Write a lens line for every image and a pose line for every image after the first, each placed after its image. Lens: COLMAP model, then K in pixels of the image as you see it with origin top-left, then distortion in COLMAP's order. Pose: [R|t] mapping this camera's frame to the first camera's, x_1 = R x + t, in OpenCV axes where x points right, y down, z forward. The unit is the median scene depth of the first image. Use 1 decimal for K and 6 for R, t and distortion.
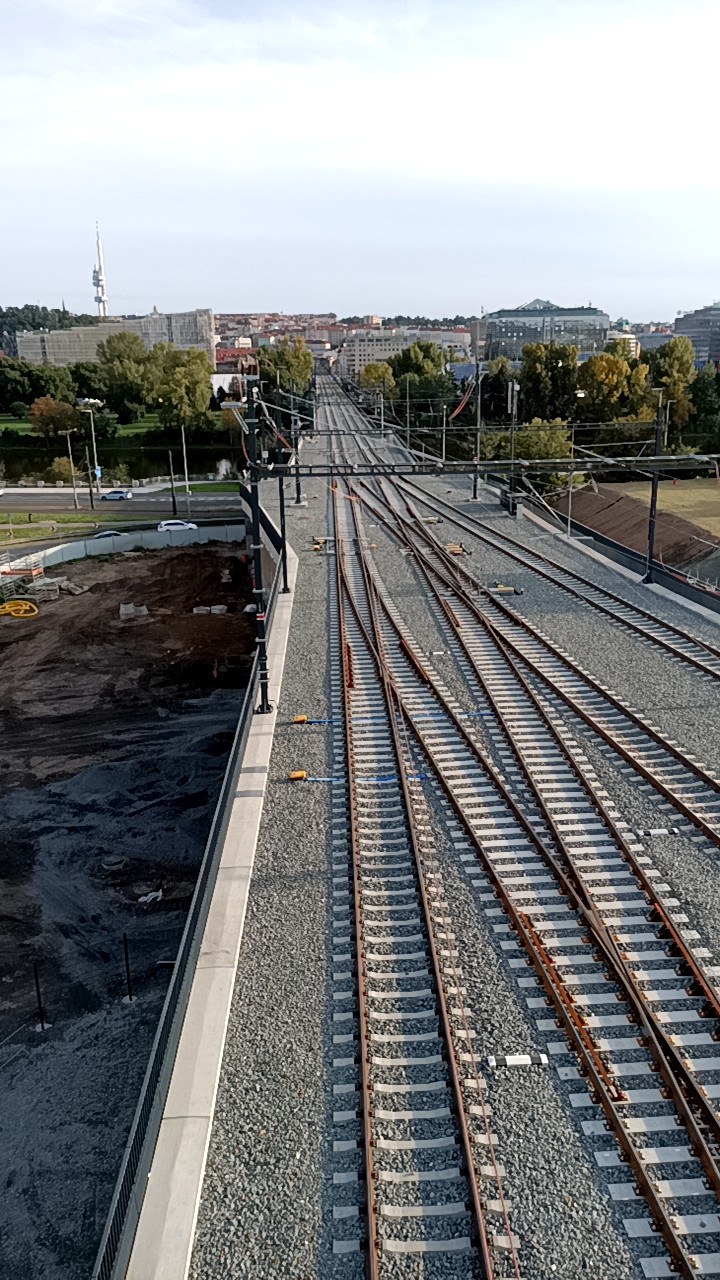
lens RADIAL K [[968.9, 0, 360.4], [0, 968.9, 638.2], [0, 0, 1]] dist [0.084106, -0.078747]
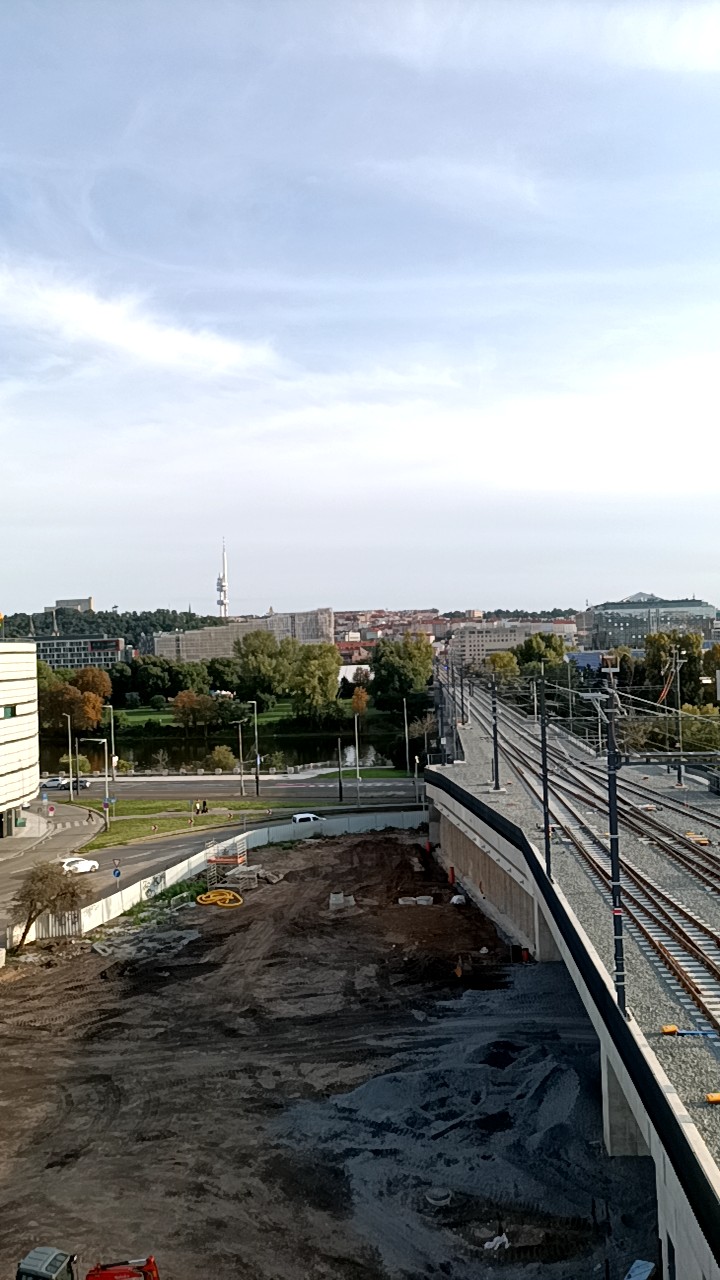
lens RADIAL K [[968.9, 0, 356.7], [0, 968.9, 628.4], [0, 0, 1]] dist [0.084106, -0.078747]
pose [[0.994707, -0.018825, -0.101012, -0.035017], [-0.011984, 0.955109, -0.296013, 0.000054], [0.102050, 0.295657, 0.949828, -0.003857]]
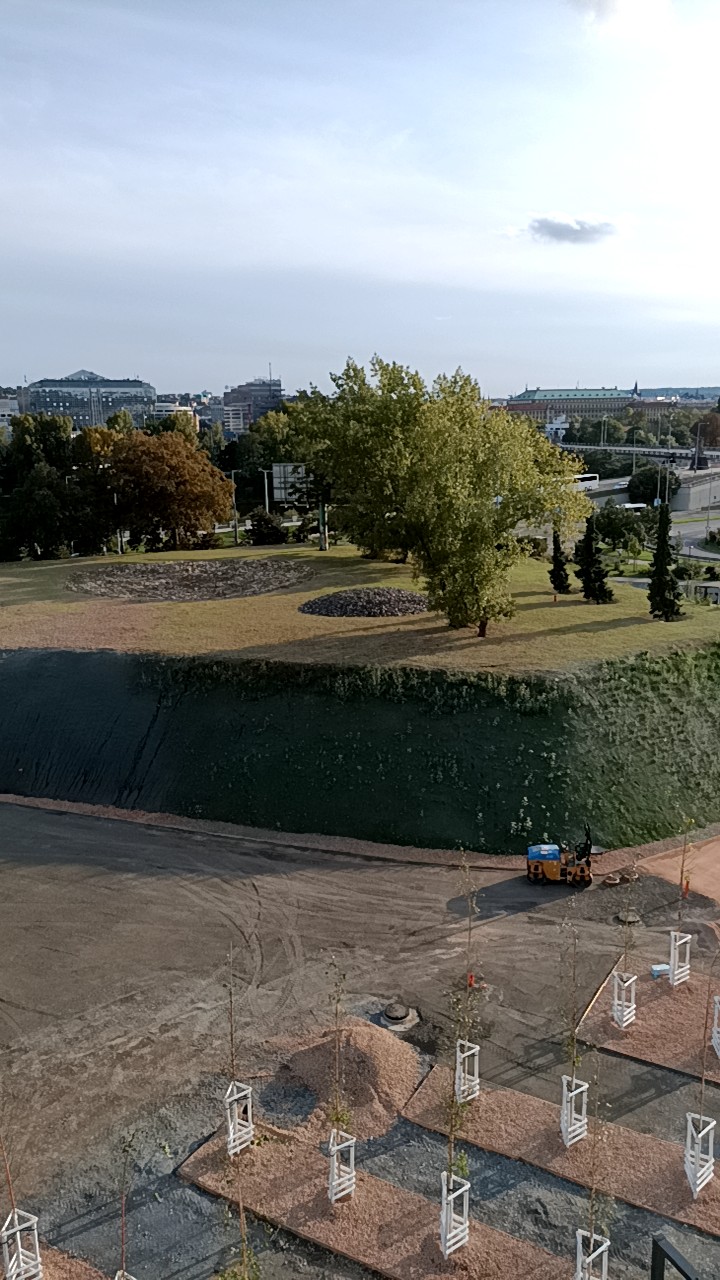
lens RADIAL K [[968.9, 0, 359.5], [0, 968.9, 632.3], [0, 0, 1]] dist [0.084106, -0.078747]
pose [[0.922930, -0.082789, 0.375960, 0.118038], [0.109493, 0.992720, -0.050185, -0.004701], [-0.369069, 0.087483, 0.925276, 0.004102]]
